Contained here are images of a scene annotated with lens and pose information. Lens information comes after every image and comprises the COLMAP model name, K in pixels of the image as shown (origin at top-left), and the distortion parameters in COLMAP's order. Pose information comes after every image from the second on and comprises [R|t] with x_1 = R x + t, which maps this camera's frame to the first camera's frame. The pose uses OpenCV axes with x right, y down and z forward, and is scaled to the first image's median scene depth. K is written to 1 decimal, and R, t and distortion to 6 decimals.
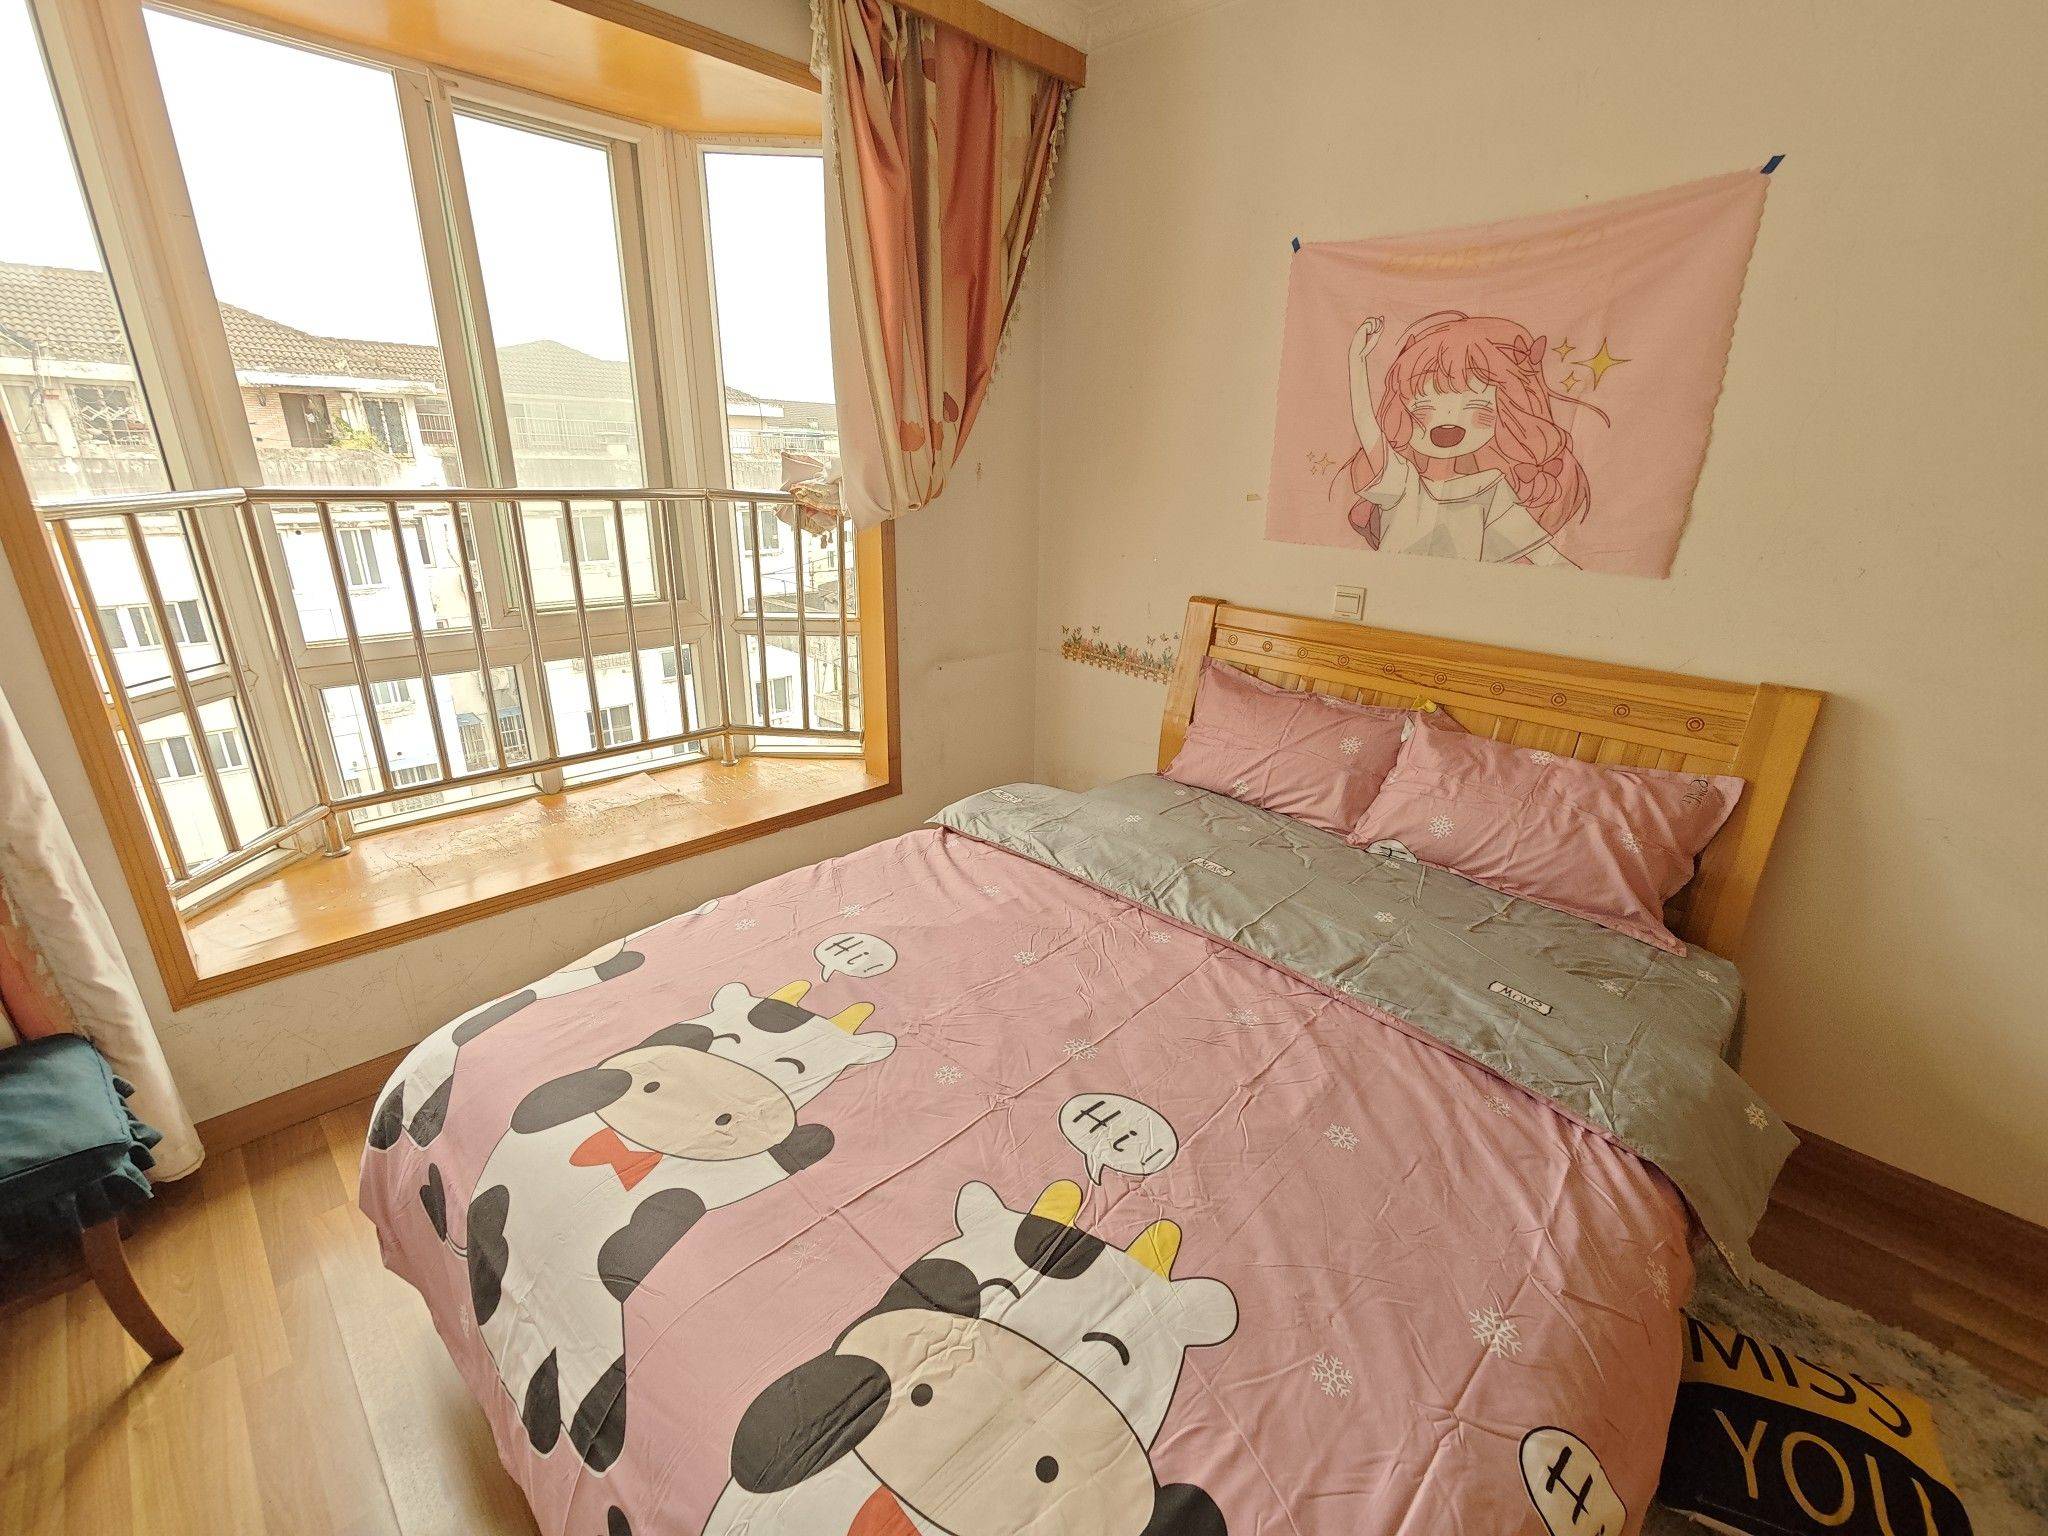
lens RADIAL K [[882.9, 0, 1033.5], [0, 882.9, 774.9], [0, 0, 1]] dist [-0.008145, 0.008699]
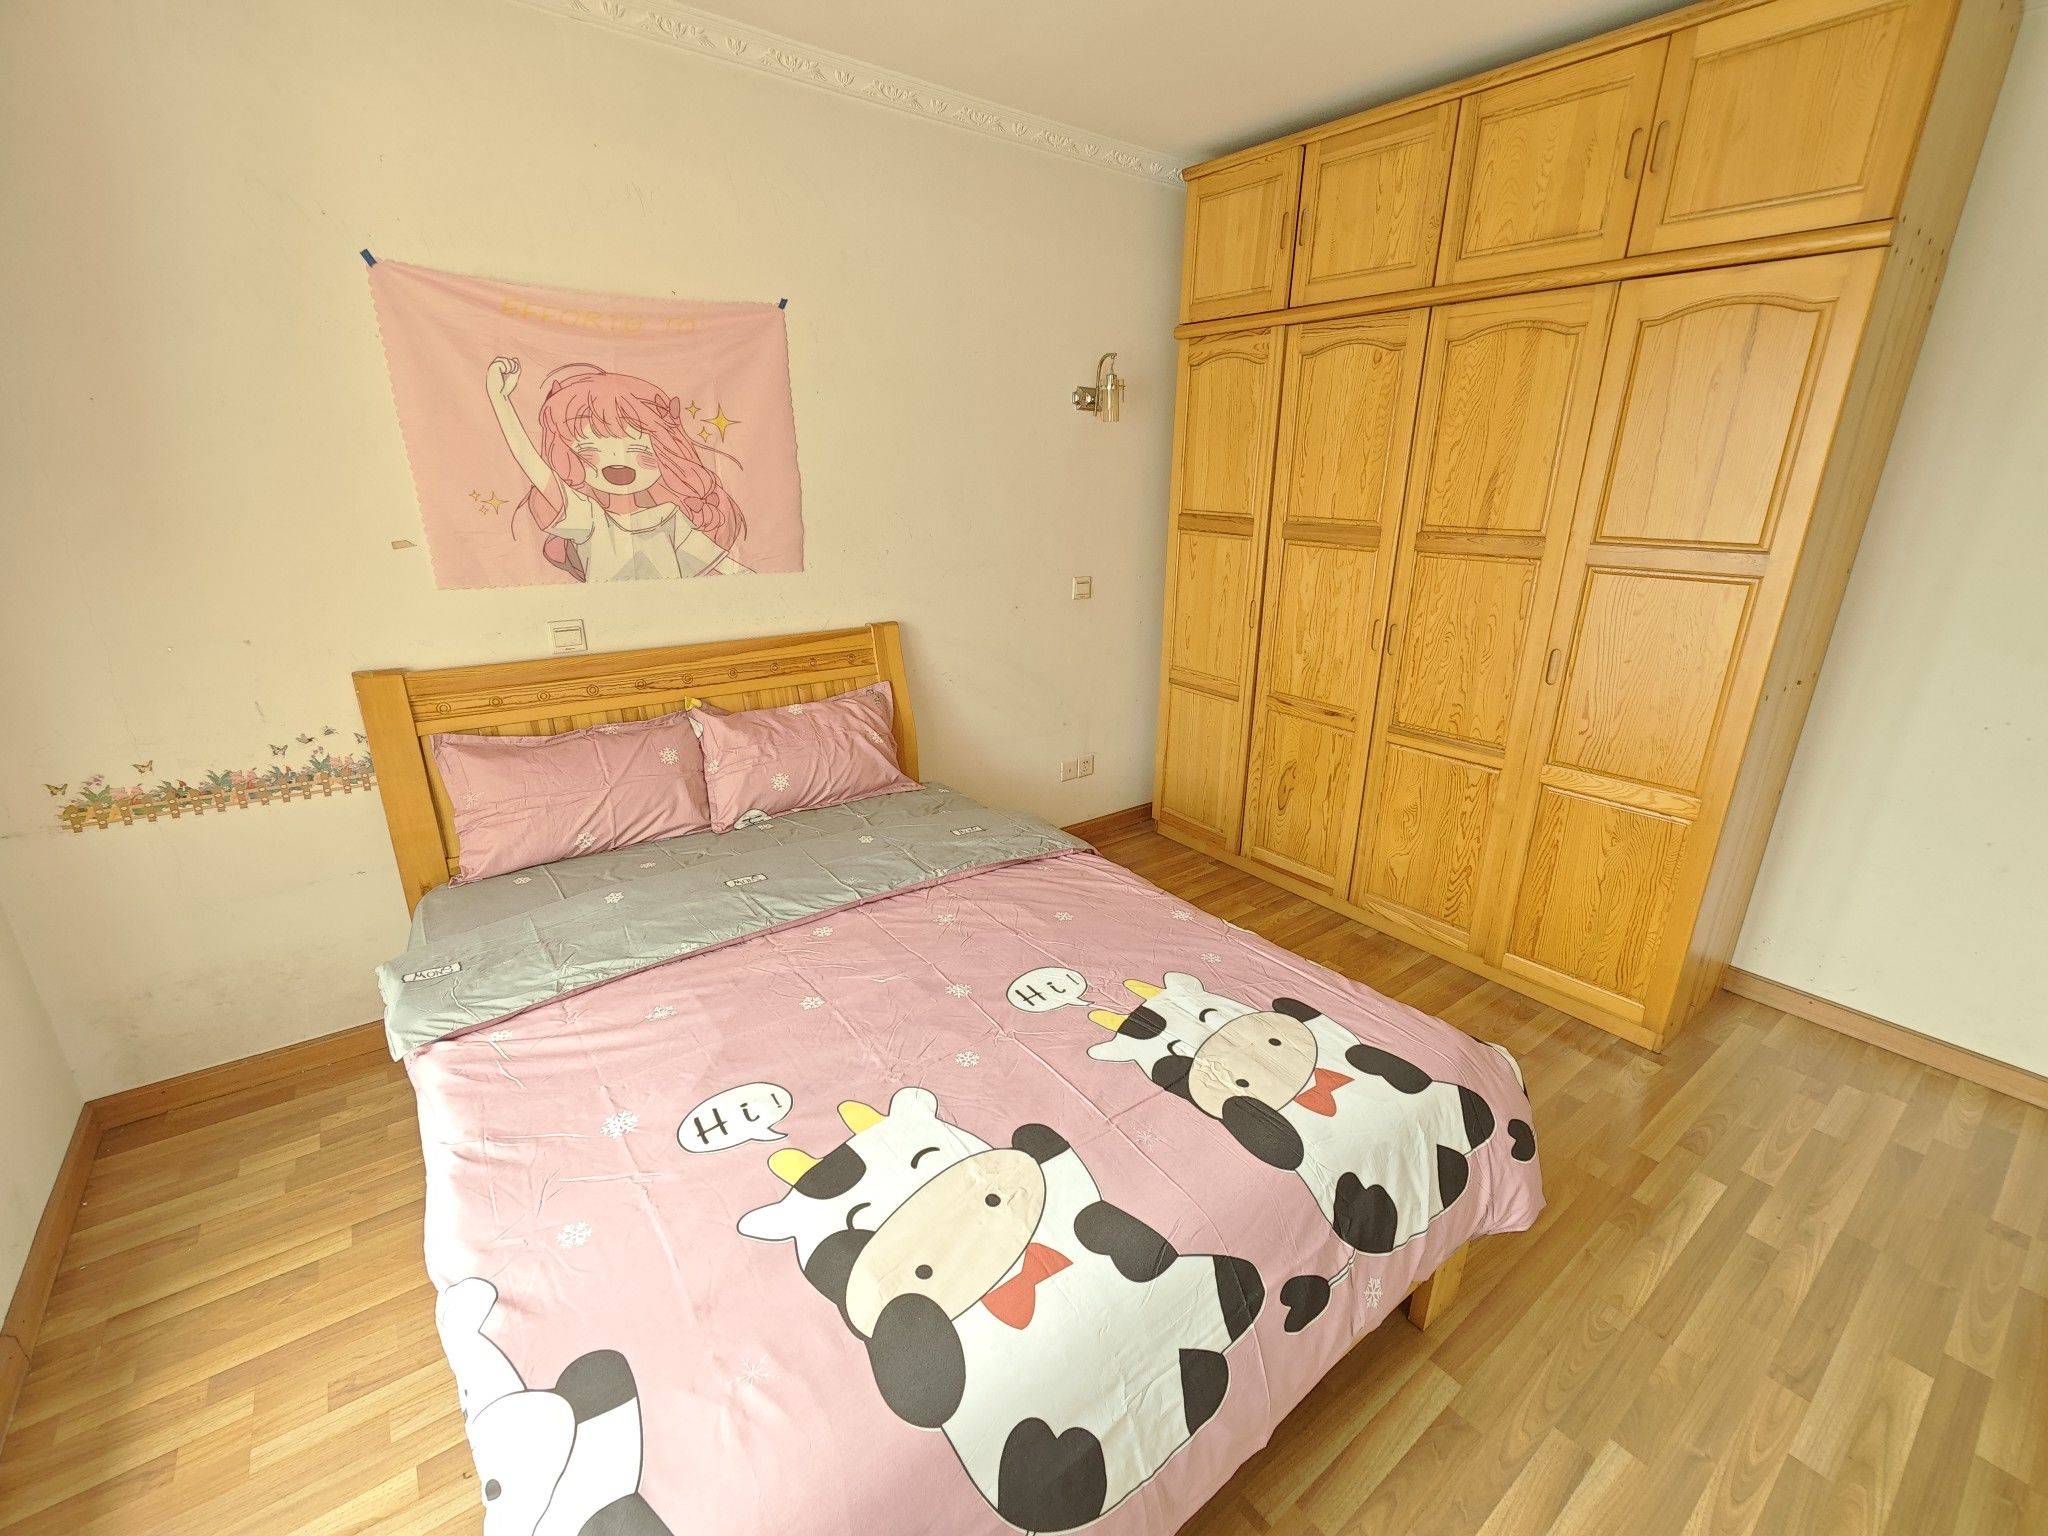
lens RADIAL K [[879.7, 0, 1040.8], [0, 879.7, 772.0], [0, 0, 1]] dist [0.000909, 0.000426]
pose [[0.136392, -0.341875, 0.929795, -0.635324], [0.328259, 0.901139, 0.283186, -0.182779], [-0.934689, 0.266589, 0.235132, 0.329324]]
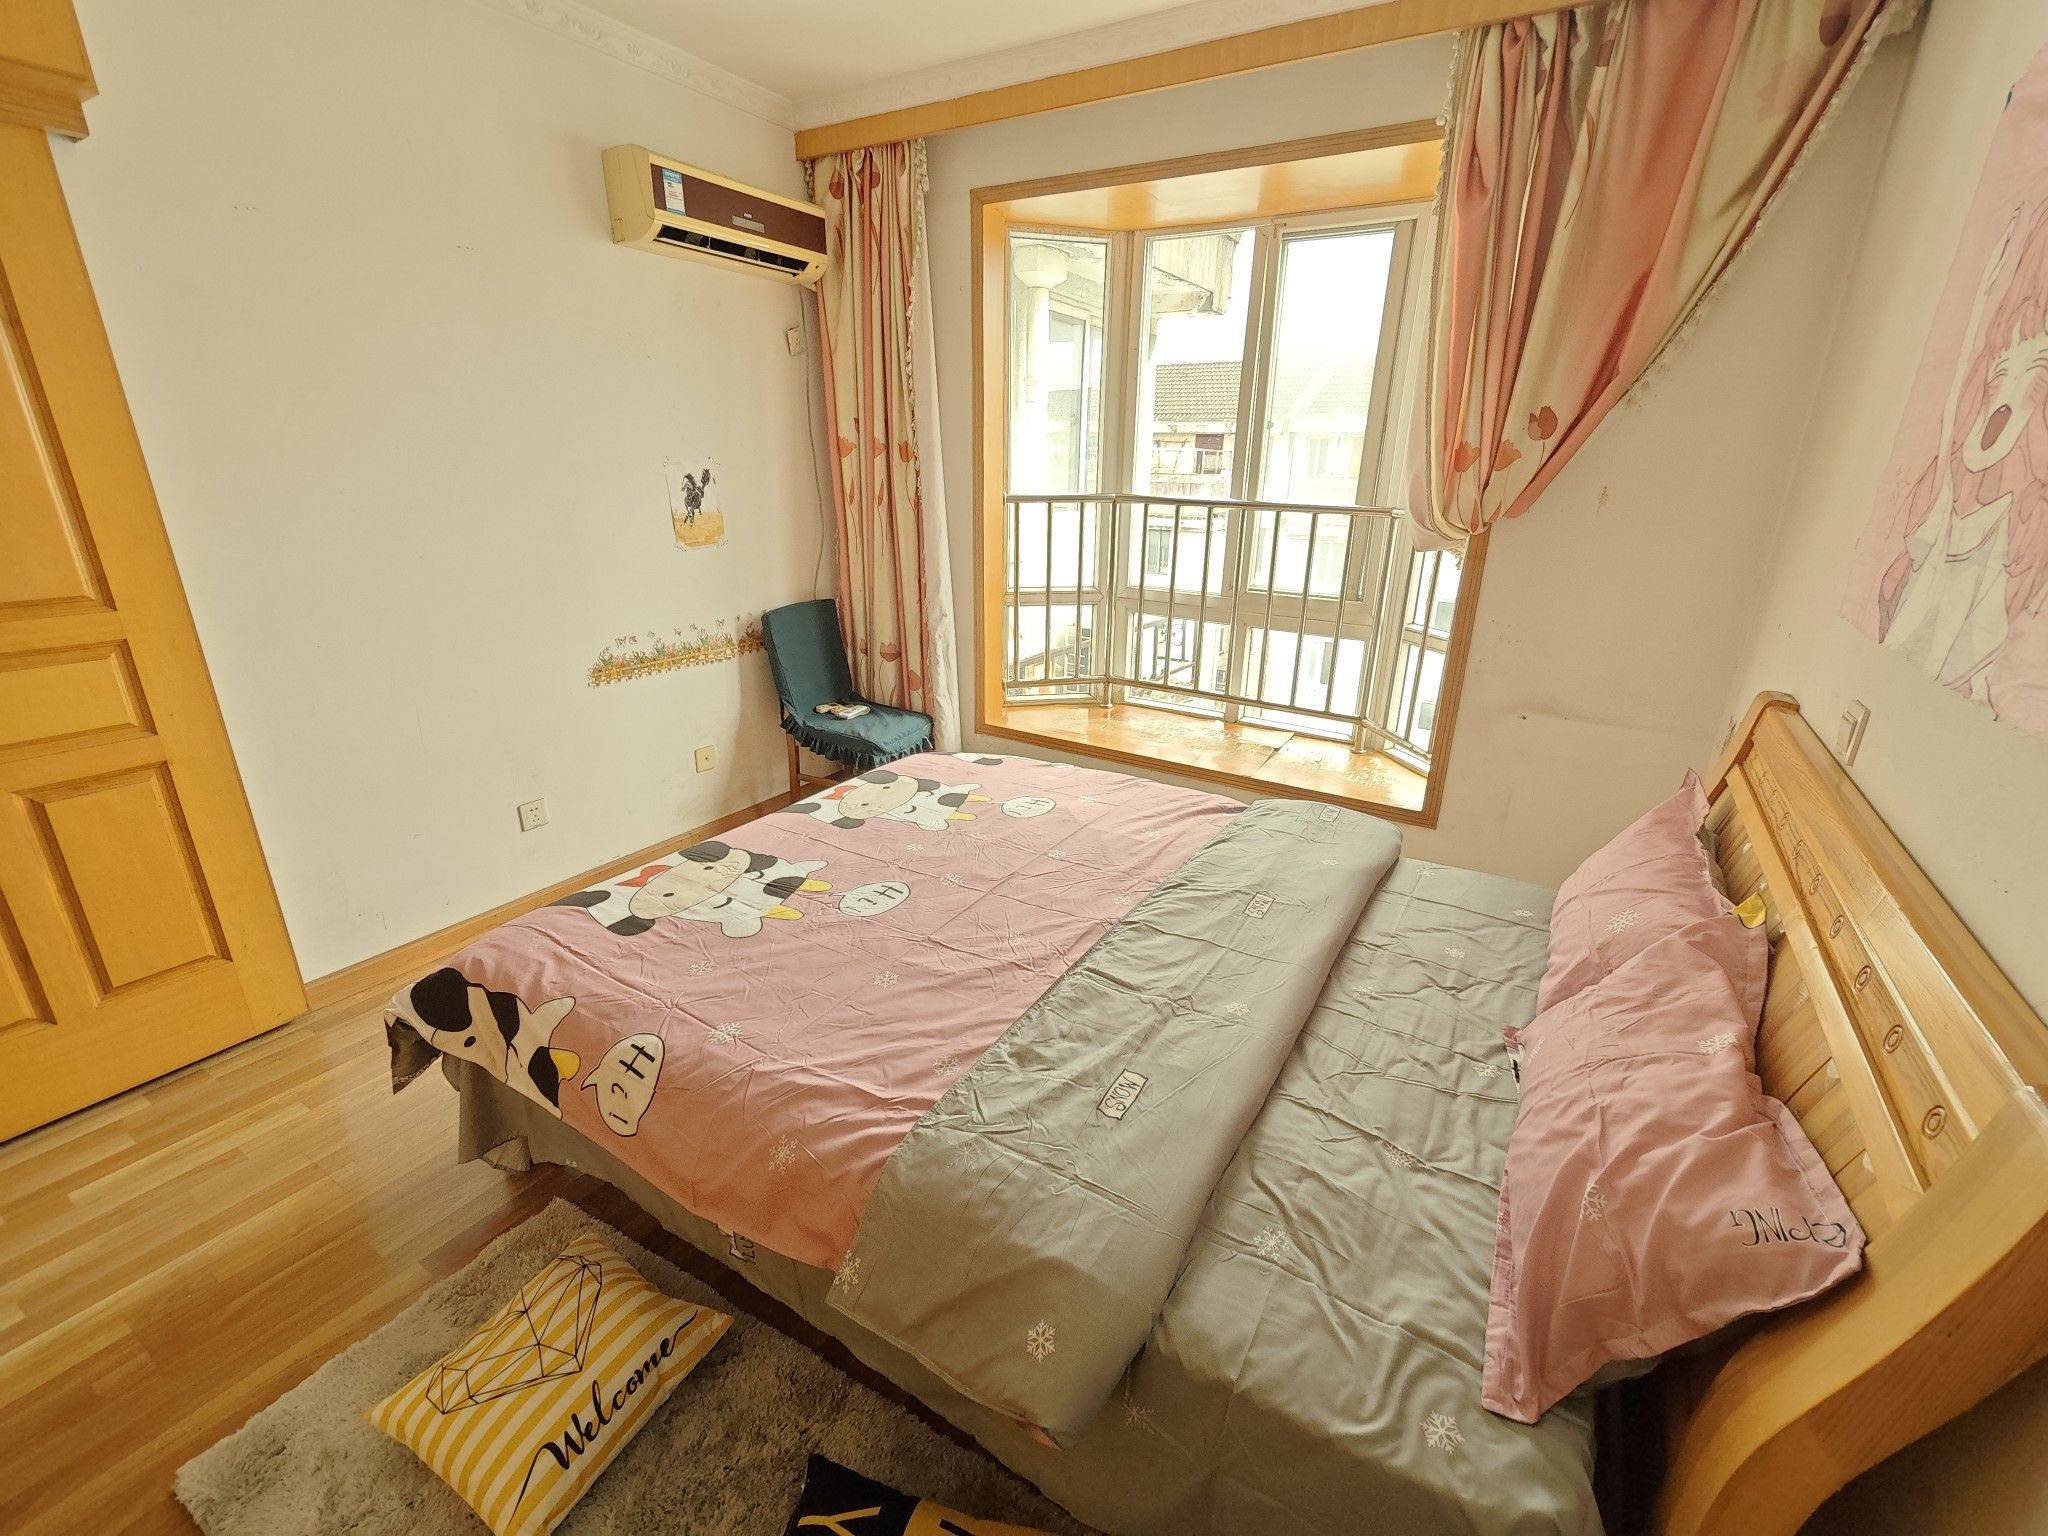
lens RADIAL K [[882.9, 0, 1033.5], [0, 882.9, 774.9], [0, 0, 1]] dist [-0.008145, 0.008699]
pose [[0.223747, 0.308041, -0.924688, 0.863357], [-0.345300, 0.912258, 0.220347, -0.129291], [0.911430, 0.269993, 0.310481, 0.406601]]
